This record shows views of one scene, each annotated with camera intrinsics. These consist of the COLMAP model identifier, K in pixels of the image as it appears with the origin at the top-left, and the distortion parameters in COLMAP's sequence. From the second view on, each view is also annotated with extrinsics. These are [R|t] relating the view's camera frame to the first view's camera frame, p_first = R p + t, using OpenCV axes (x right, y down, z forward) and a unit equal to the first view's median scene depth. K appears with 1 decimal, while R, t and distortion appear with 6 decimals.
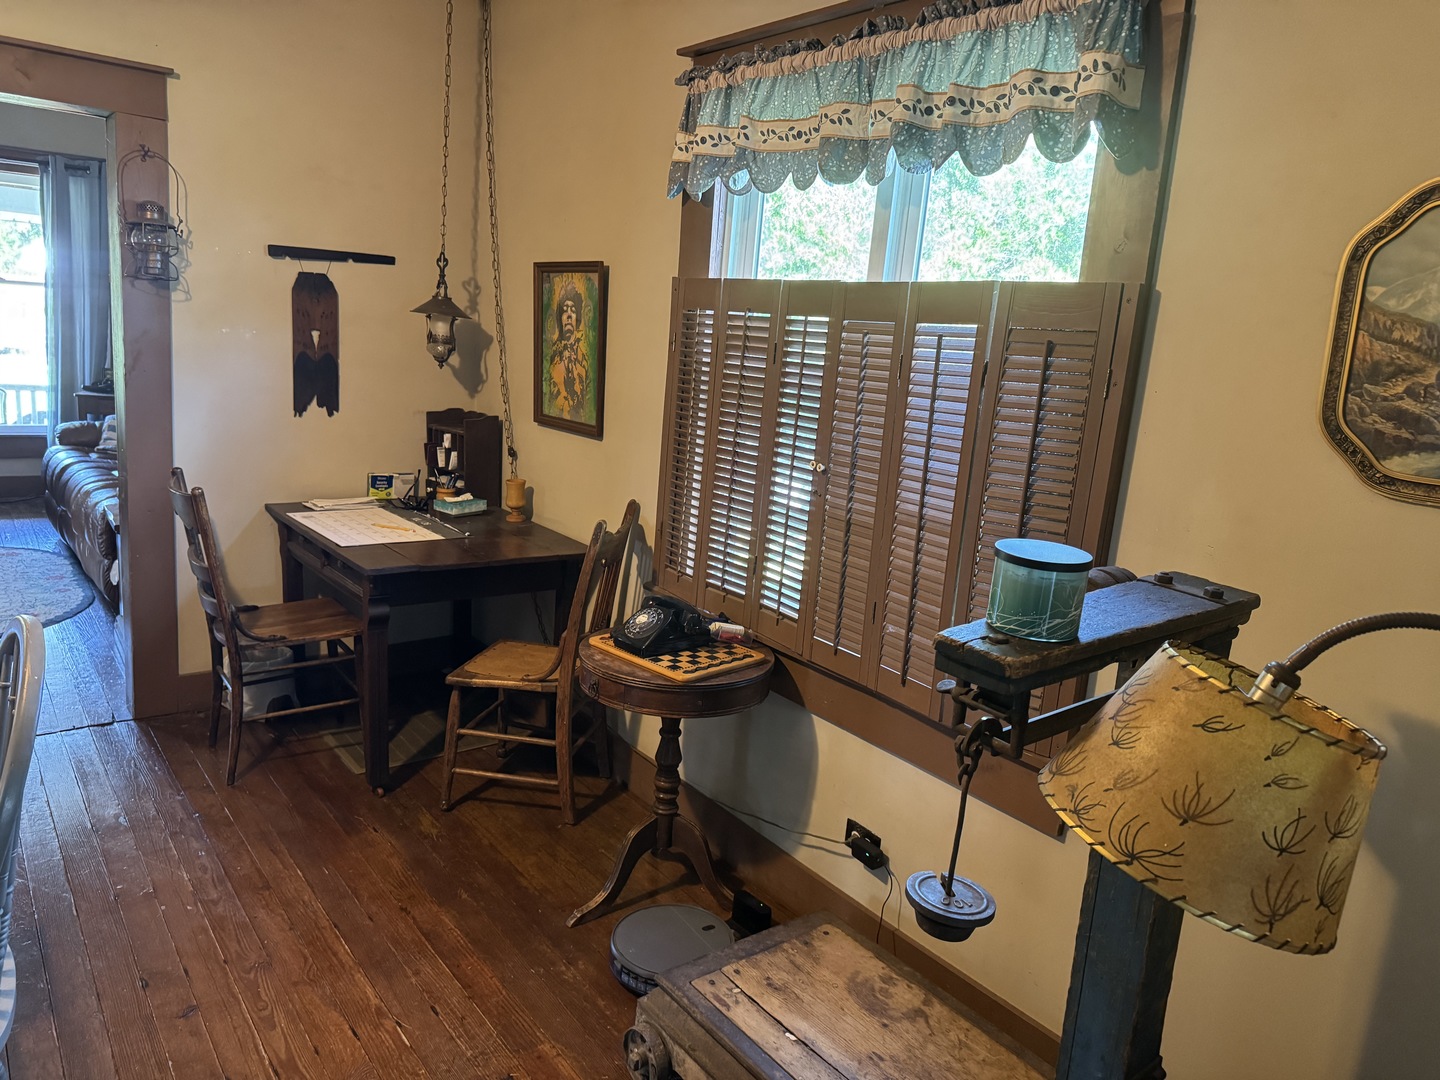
lens RADIAL K [[986.7, 0, 731.9], [0, 986.7, 540.0], [0, 0, 1]] dist [0.112107, -0.185026]
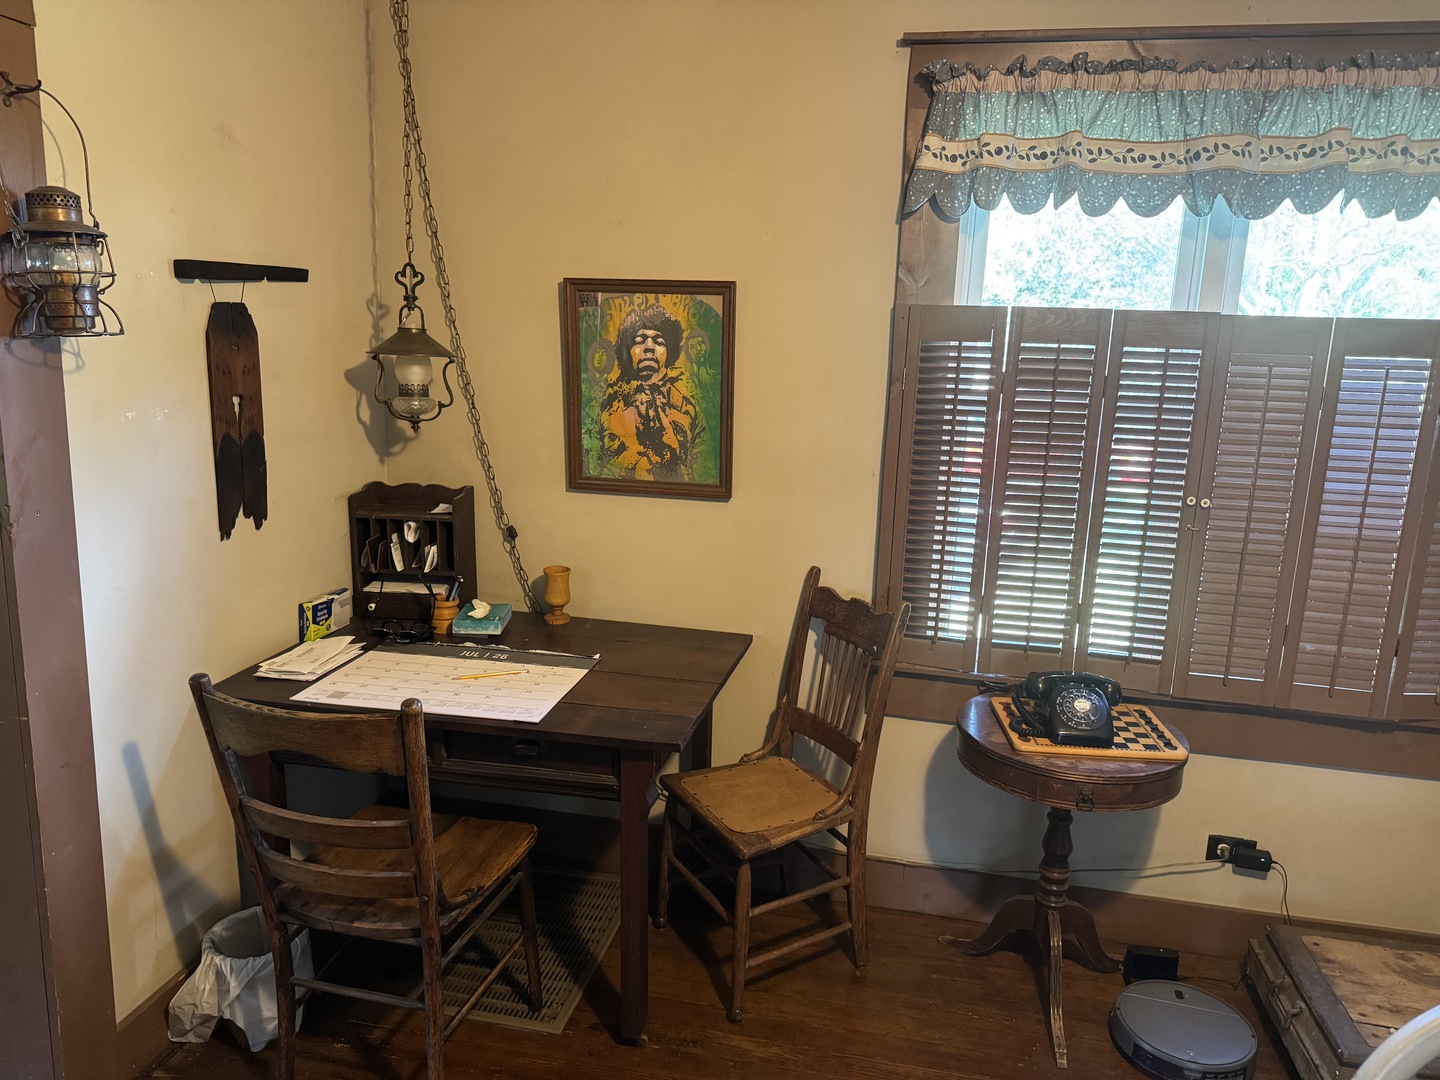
lens RADIAL K [[988.3, 0, 720.0], [0, 988.3, 540.0], [0, 0, 1]] dist [0.078444, -0.104922]
pose [[0.768471, -0.184173, 0.612808, -0.626320], [0.156427, 0.982697, 0.099179, -0.148495], [-0.620471, 0.019644, 0.783984, 0.367613]]
